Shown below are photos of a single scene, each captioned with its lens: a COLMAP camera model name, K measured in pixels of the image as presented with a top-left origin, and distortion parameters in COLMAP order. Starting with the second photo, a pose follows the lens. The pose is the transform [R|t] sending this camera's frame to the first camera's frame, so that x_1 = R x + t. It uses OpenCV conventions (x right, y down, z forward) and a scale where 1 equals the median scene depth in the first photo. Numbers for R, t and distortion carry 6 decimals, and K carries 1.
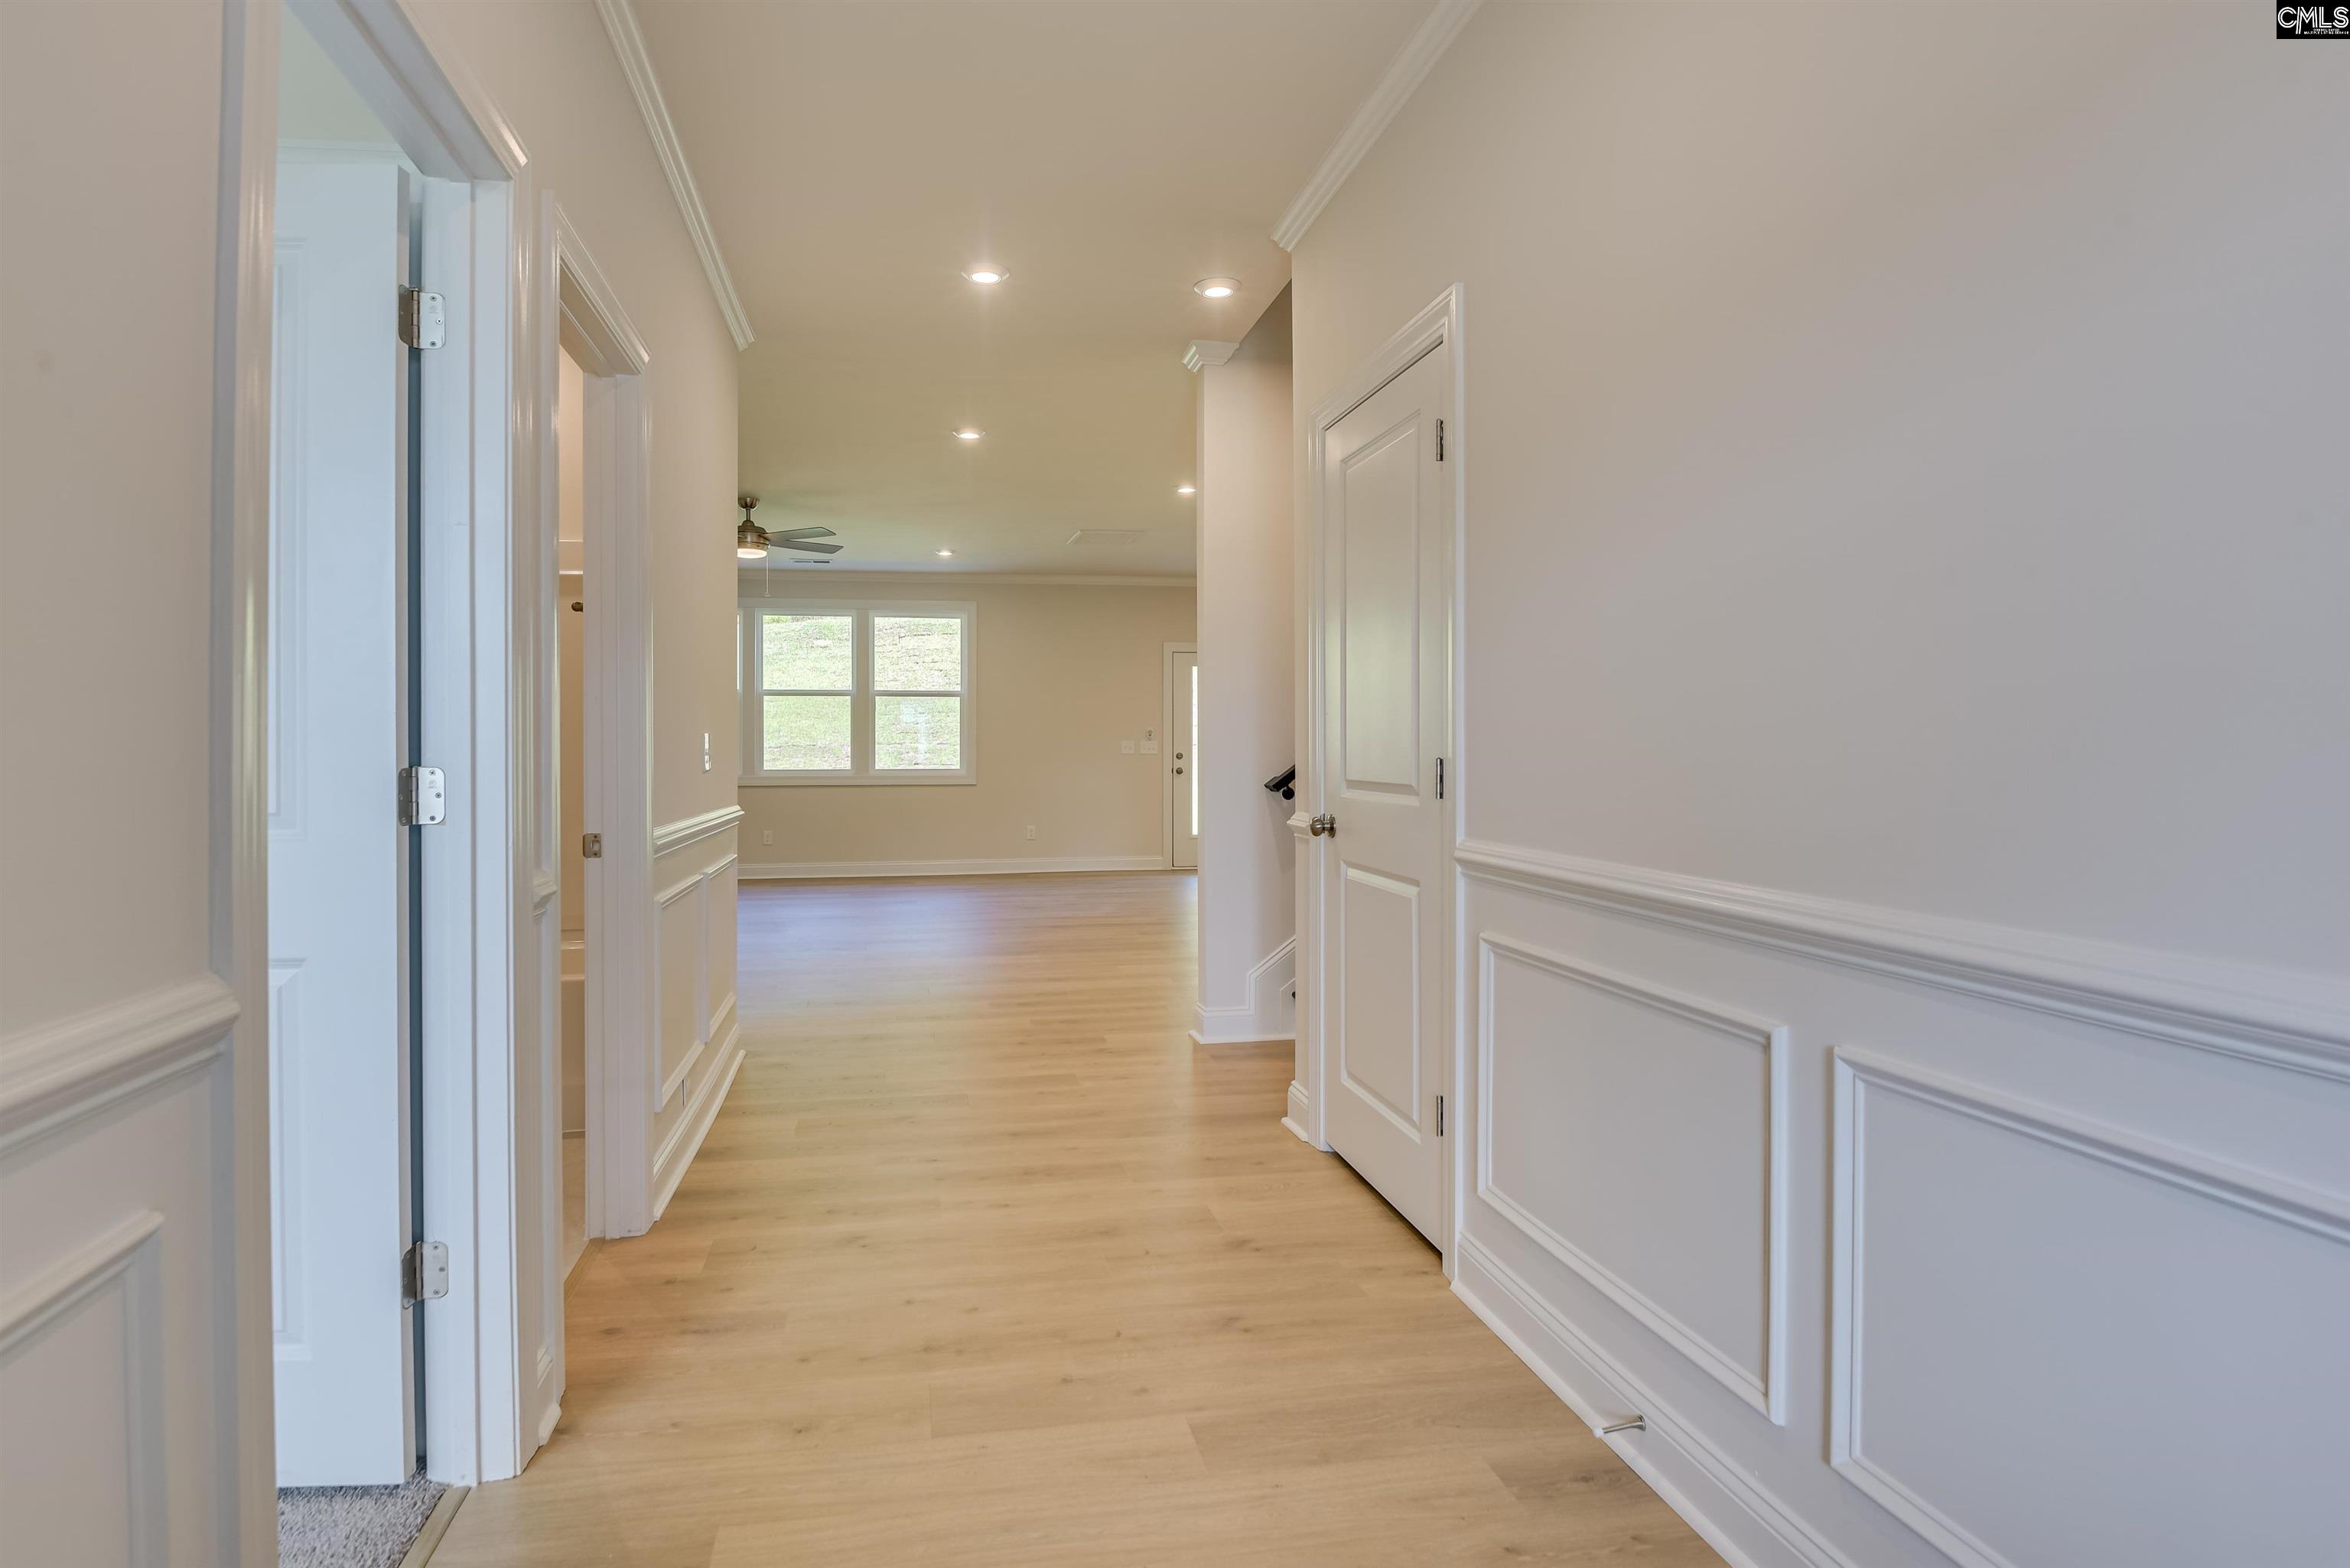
lens RADIAL K [[1243.8, 0, 1164.4], [0, 1243.8, 767.4], [0, 0, 1]] dist [0.004329, -0.008800]
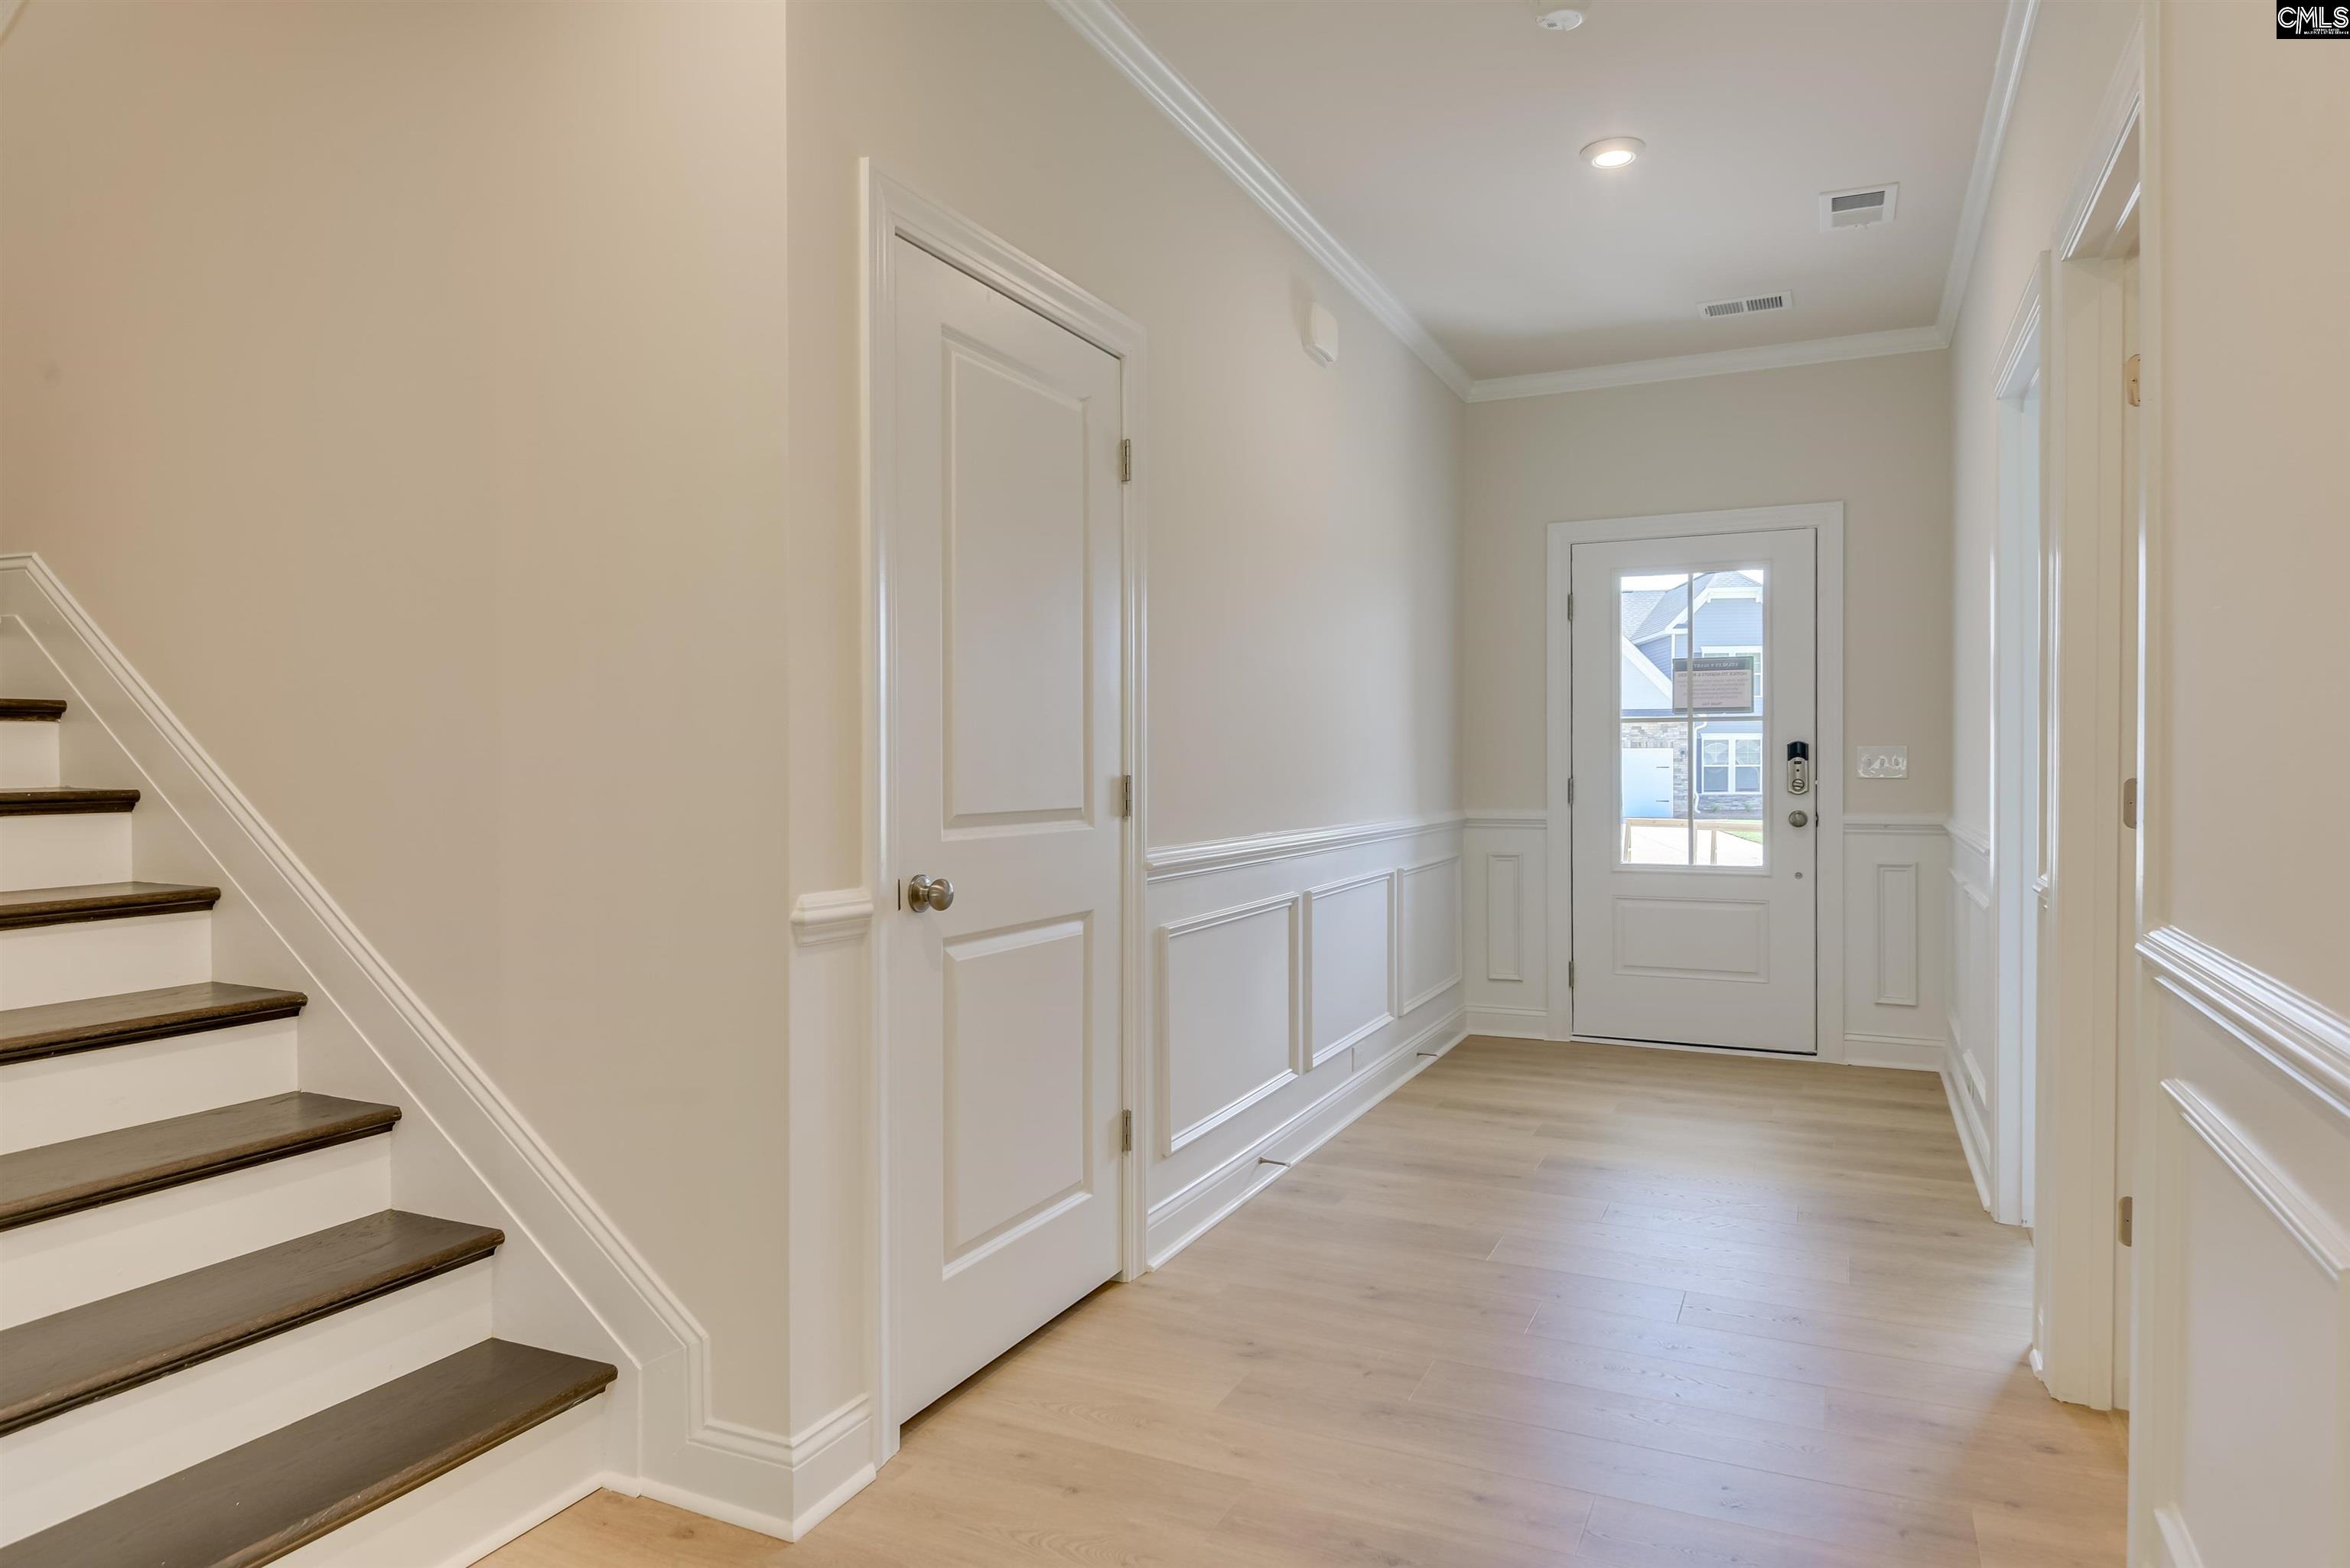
lens RADIAL K [[1402.6, 0, 1179.6], [0, 1402.6, 776.2], [0, 0, 1]] dist [-0.002684, -0.000417]
pose [[-0.800795, -0.005457, 0.598914, -0.121224], [0.010818, 0.999664, 0.023573, -0.009026], [-0.598841, 0.025356, -0.800466, 0.460367]]
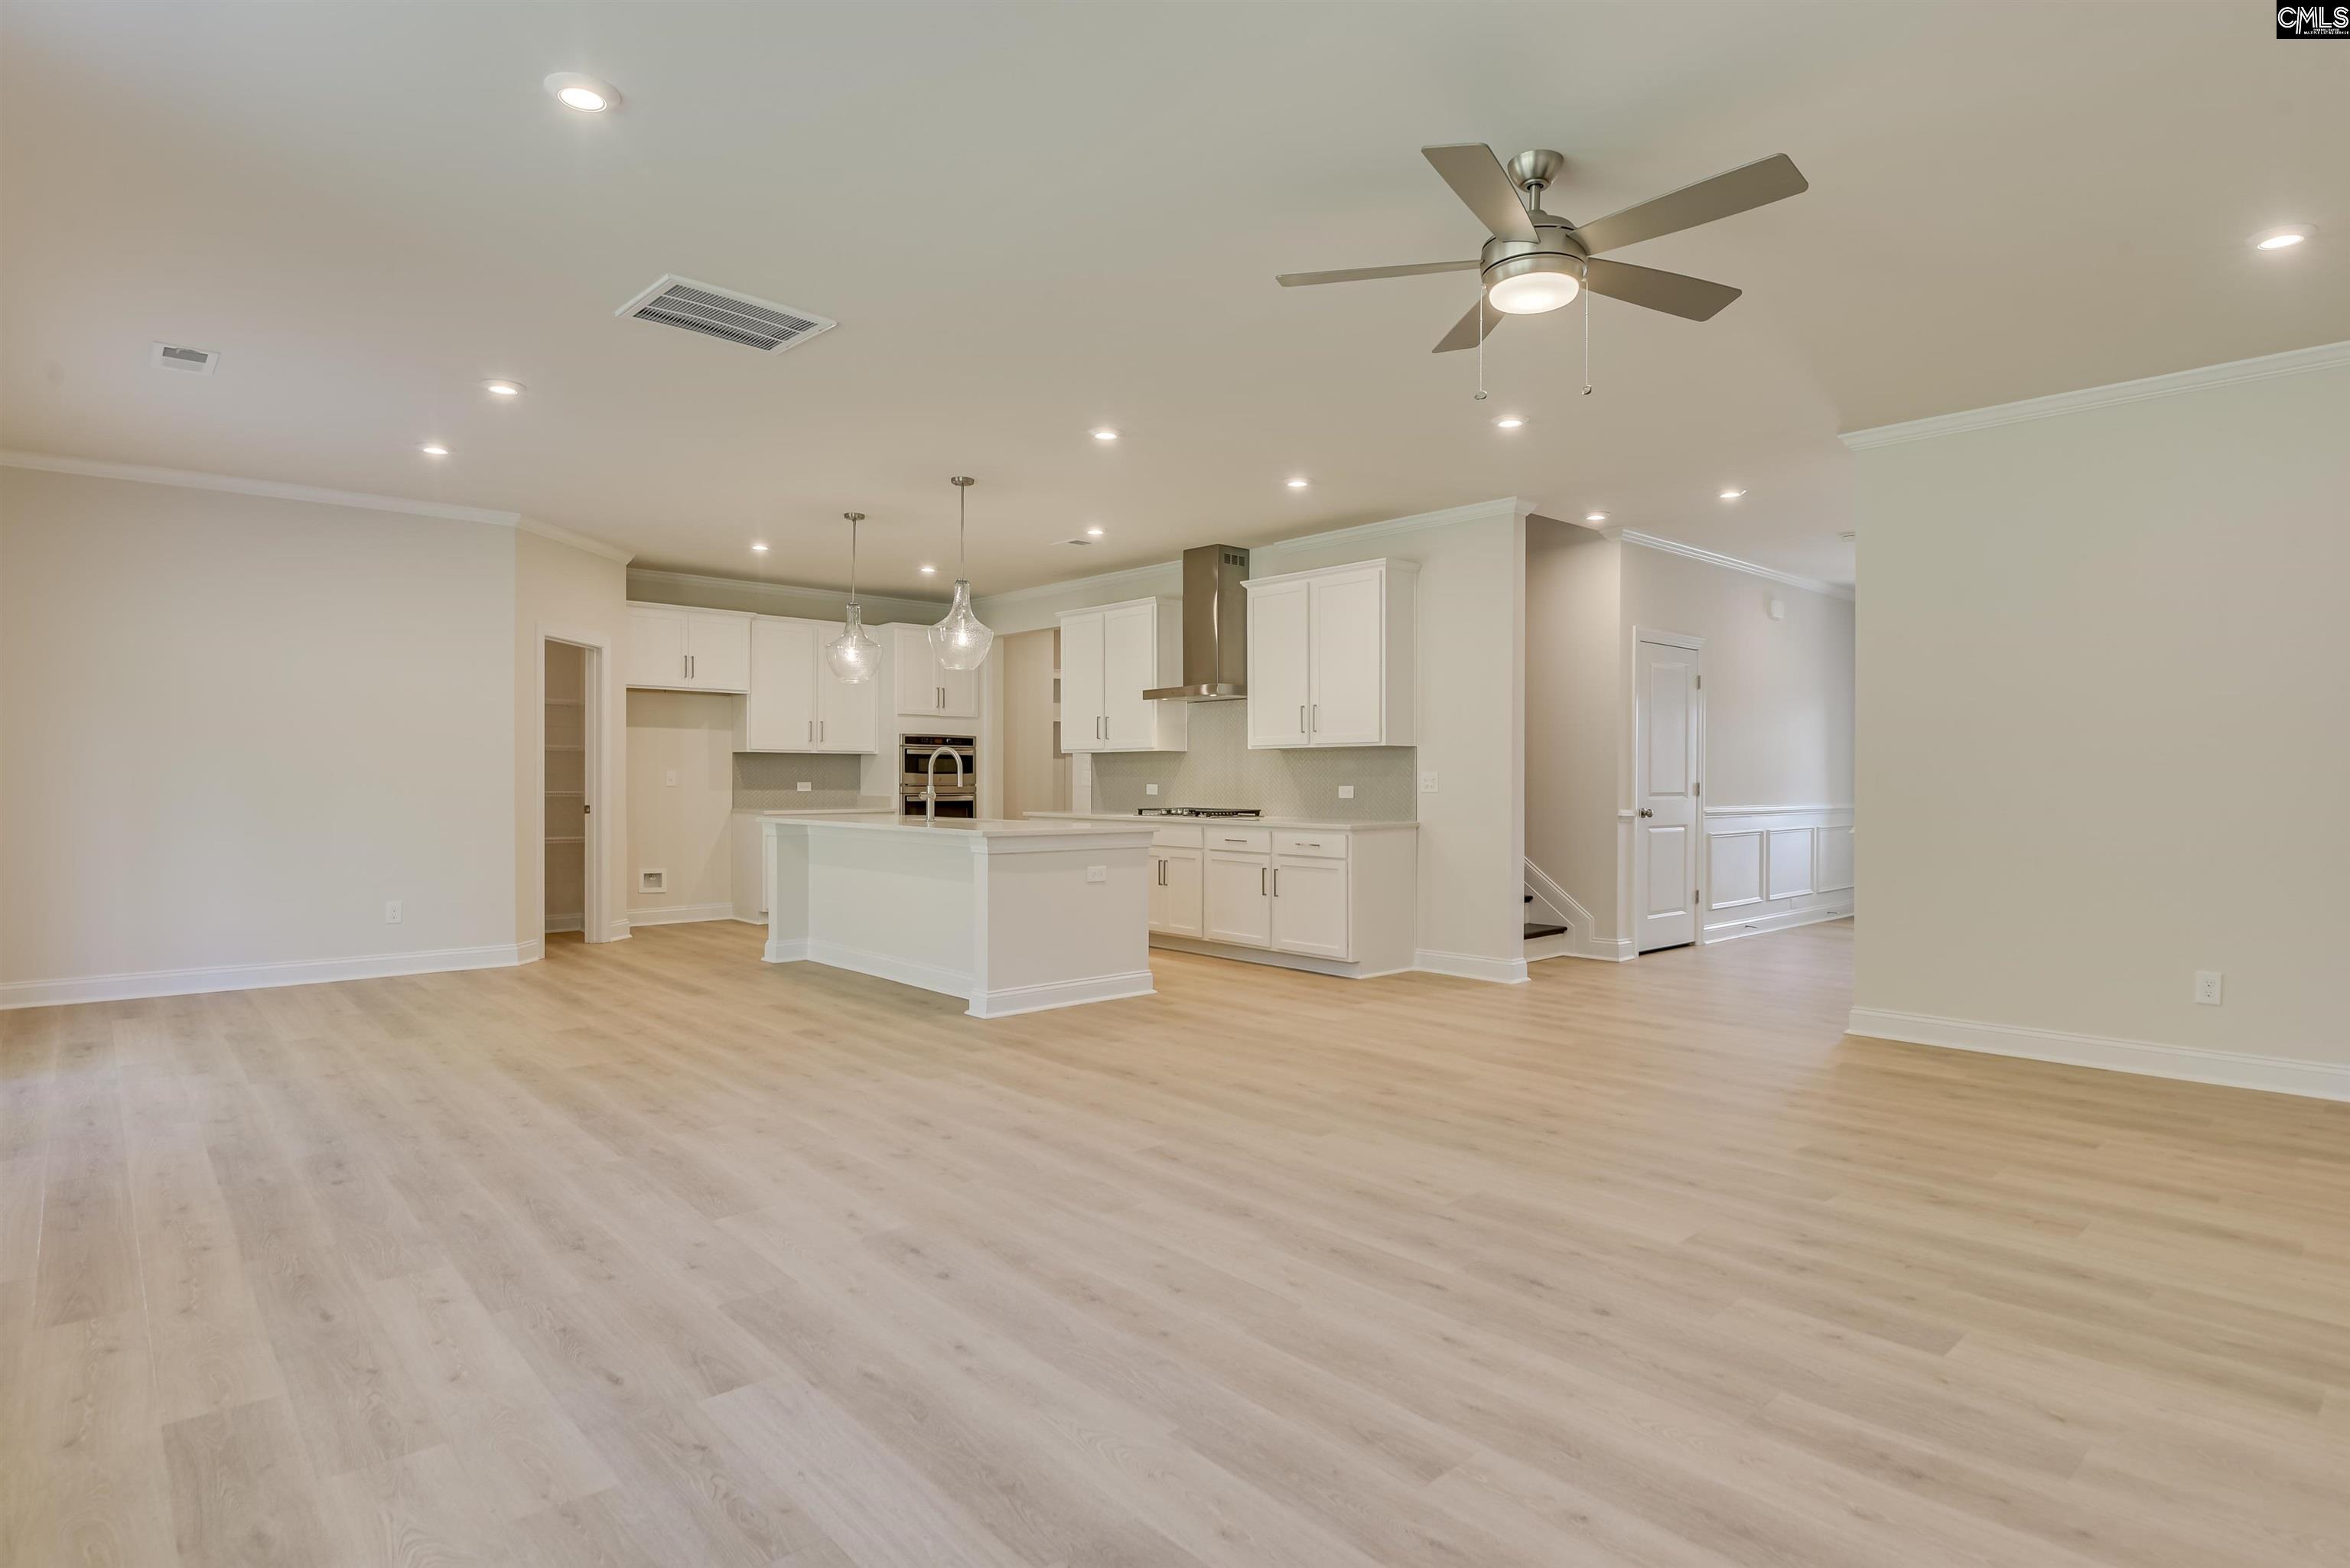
lens RADIAL K [[1243.8, 0, 1167.8], [0, 1243.8, 791.8], [0, 0, 1]] dist [0.004329, -0.008800]
pose [[-0.506717, -0.007883, 0.862076, -0.443006], [0.011930, 0.999798, 0.016154, -0.013549], [-0.862030, 0.018470, -0.506521, 0.915914]]
